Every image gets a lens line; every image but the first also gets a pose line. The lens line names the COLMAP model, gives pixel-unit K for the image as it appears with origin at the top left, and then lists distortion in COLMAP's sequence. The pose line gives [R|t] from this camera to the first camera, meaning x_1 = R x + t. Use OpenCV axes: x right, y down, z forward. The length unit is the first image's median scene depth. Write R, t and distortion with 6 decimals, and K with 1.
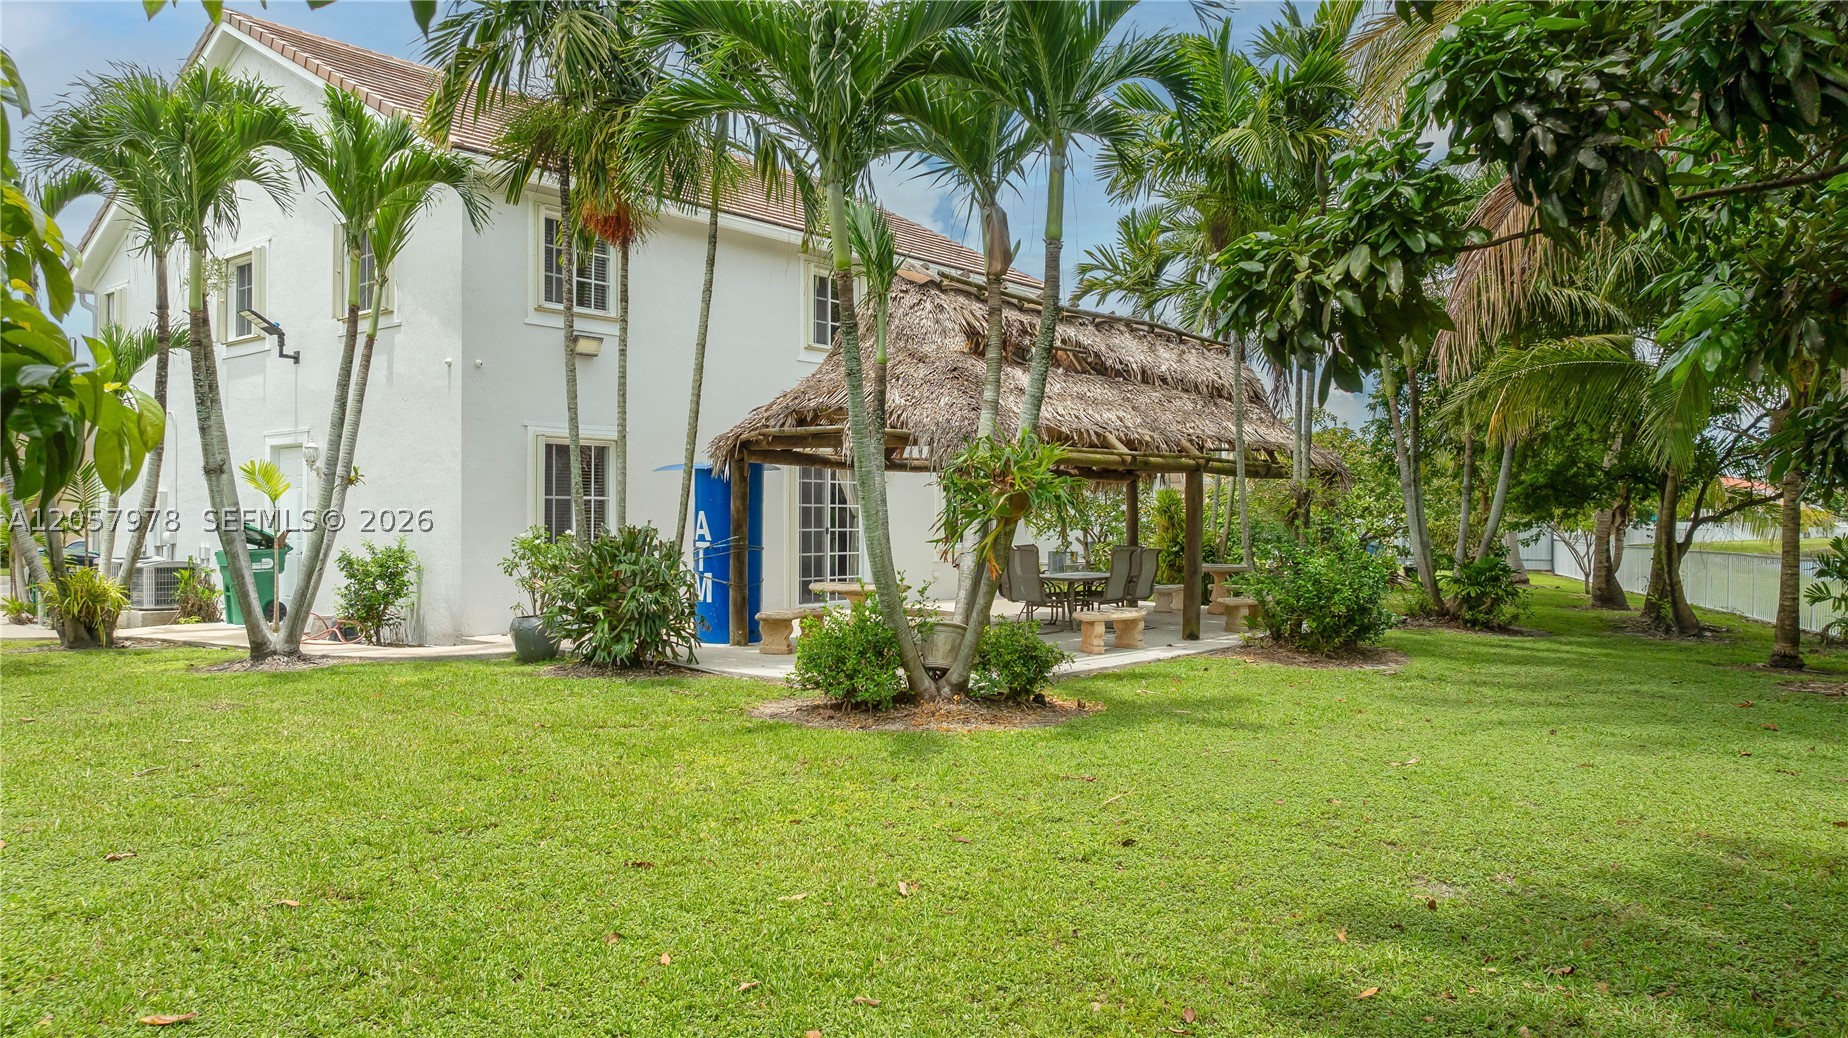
lens RADIAL K [[1303.8, 0, 926.4], [0, 1303.8, 518.3], [0, 0, 1]] dist [-0.000058, 0.001831]
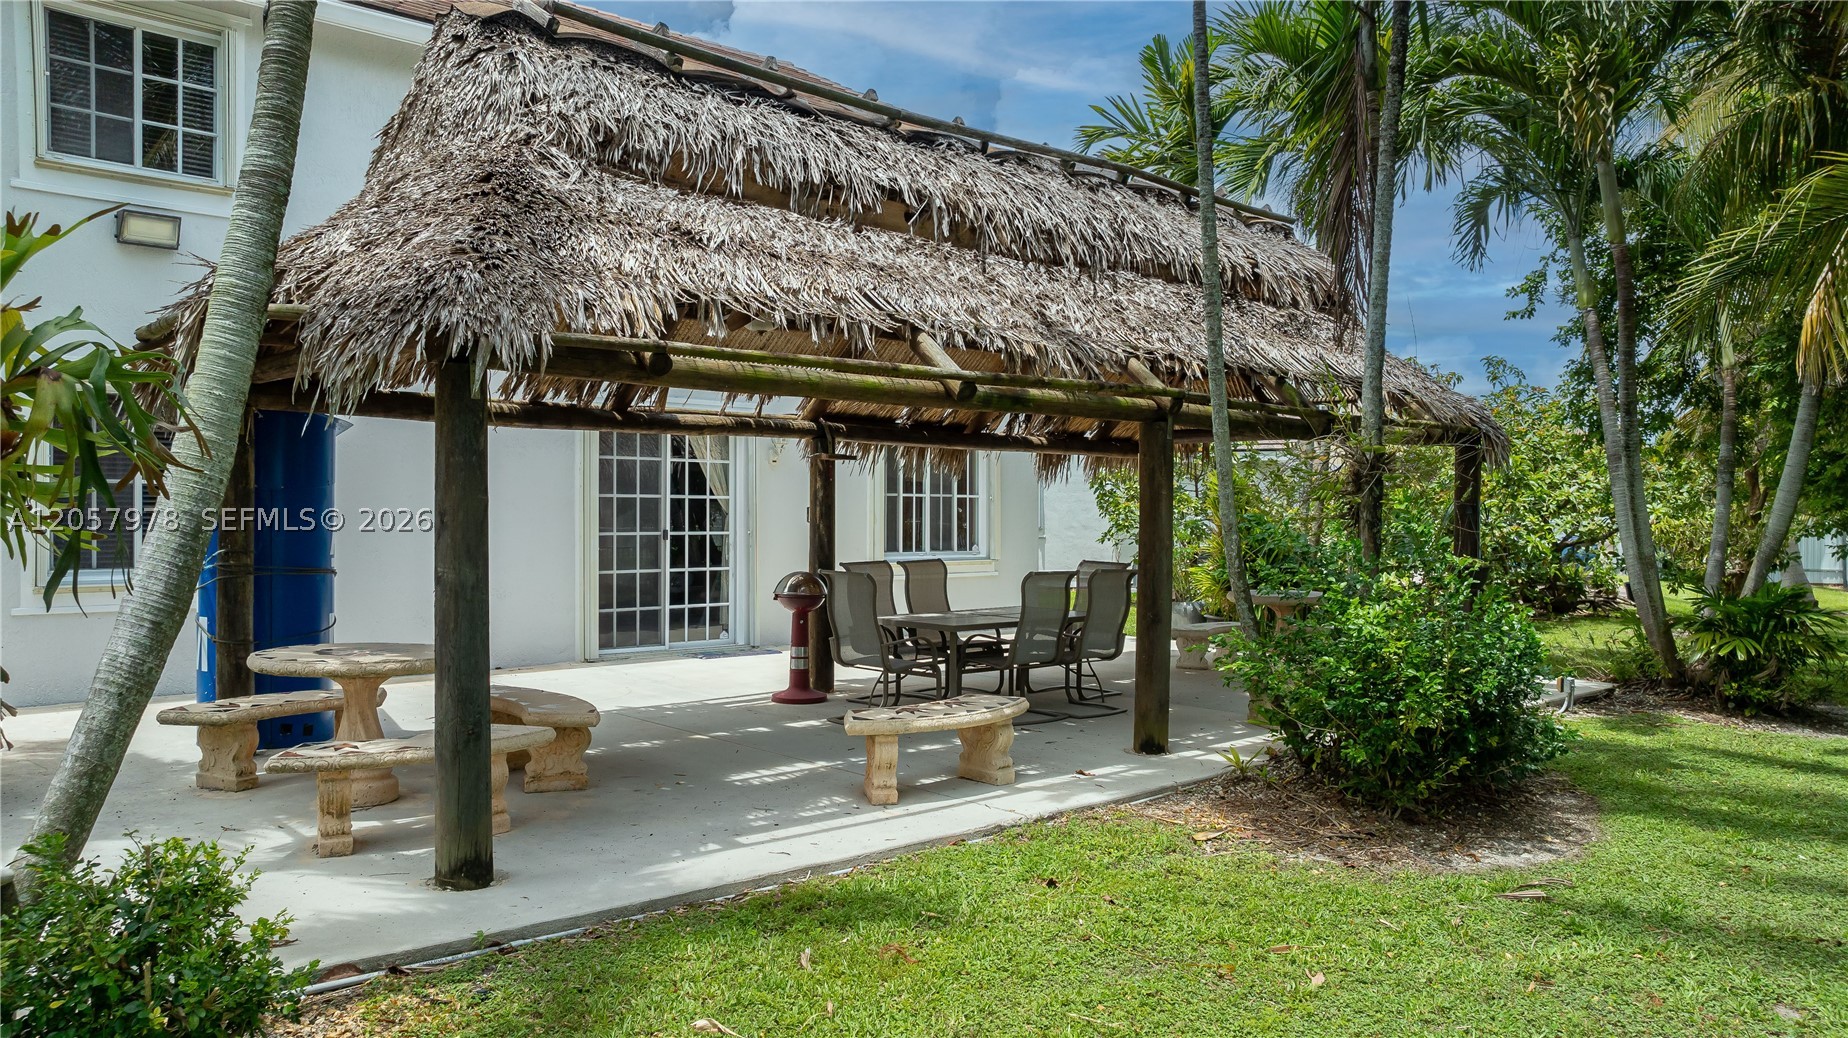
lens RADIAL K [[1303.8, 0, 920.7], [0, 1303.8, 518.7], [0, 0, 1]] dist [-0.000058, 0.001831]
pose [[0.988416, -0.001146, -0.151763, 0.158604], [0.001314, 0.999999, 0.001009, 0.001025], [0.151762, -0.001197, 0.988416, 0.398046]]
